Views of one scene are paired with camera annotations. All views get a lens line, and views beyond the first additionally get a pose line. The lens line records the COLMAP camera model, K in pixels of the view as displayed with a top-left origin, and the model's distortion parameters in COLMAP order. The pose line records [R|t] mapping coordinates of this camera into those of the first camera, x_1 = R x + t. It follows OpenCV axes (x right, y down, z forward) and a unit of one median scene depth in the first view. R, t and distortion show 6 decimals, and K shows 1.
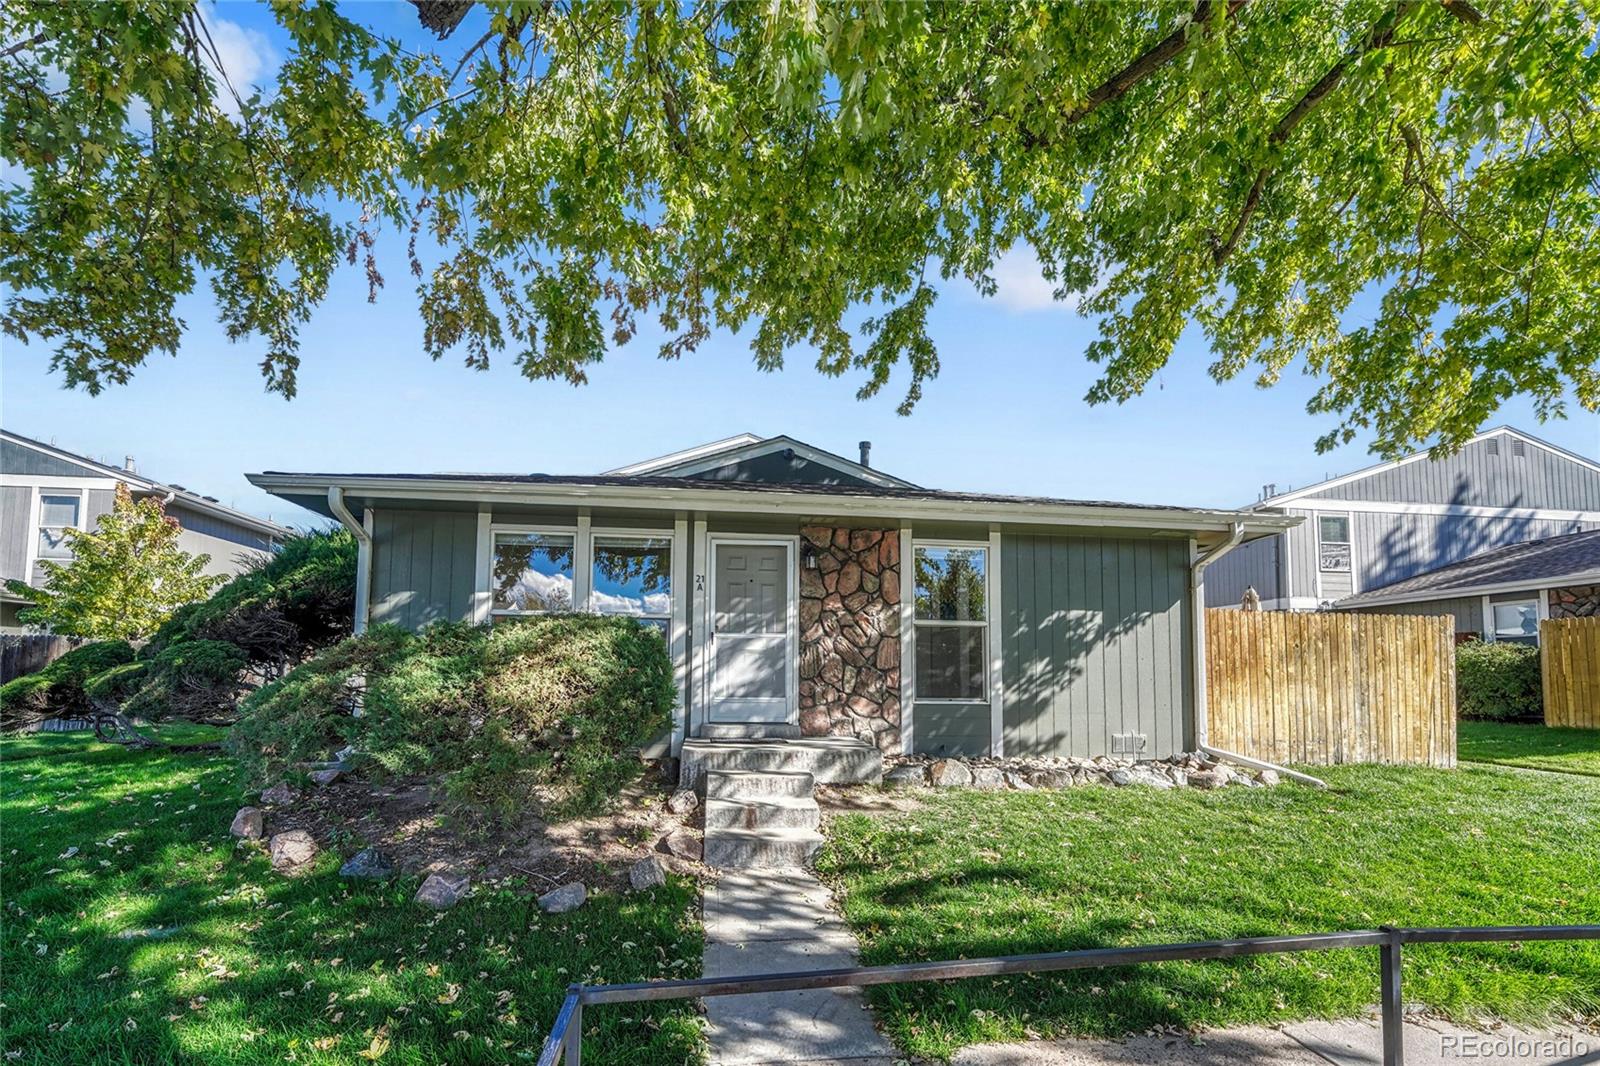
lens RADIAL K [[635.3, 0, 775.3], [0, 635.3, 632.8], [0, 0, 1]] dist [0.002083, -0.000095]
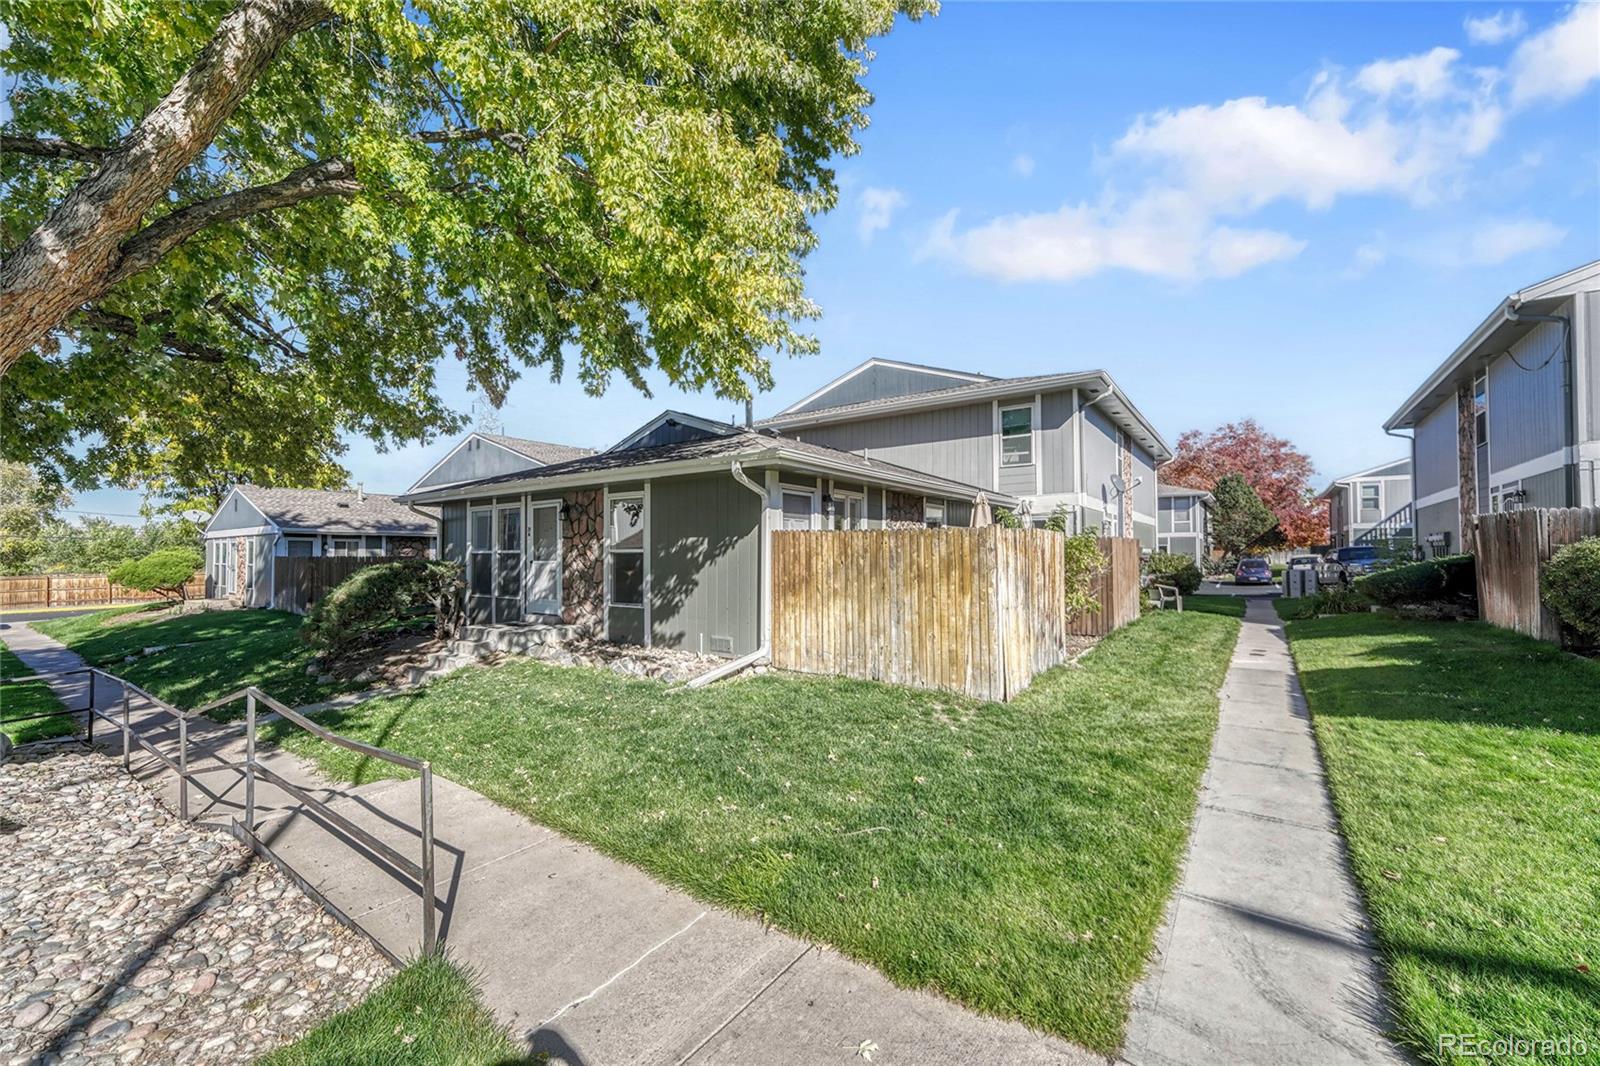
lens RADIAL K [[635.3, 0, 785.5], [0, 635.3, 535.9], [0, 0, 1]] dist [0.002083, -0.000095]
pose [[0.737864, -0.038660, -0.673841, 1.540873], [0.053386, 0.998573, 0.001168, -0.031430], [0.672835, -0.036836, 0.738875, 0.181233]]
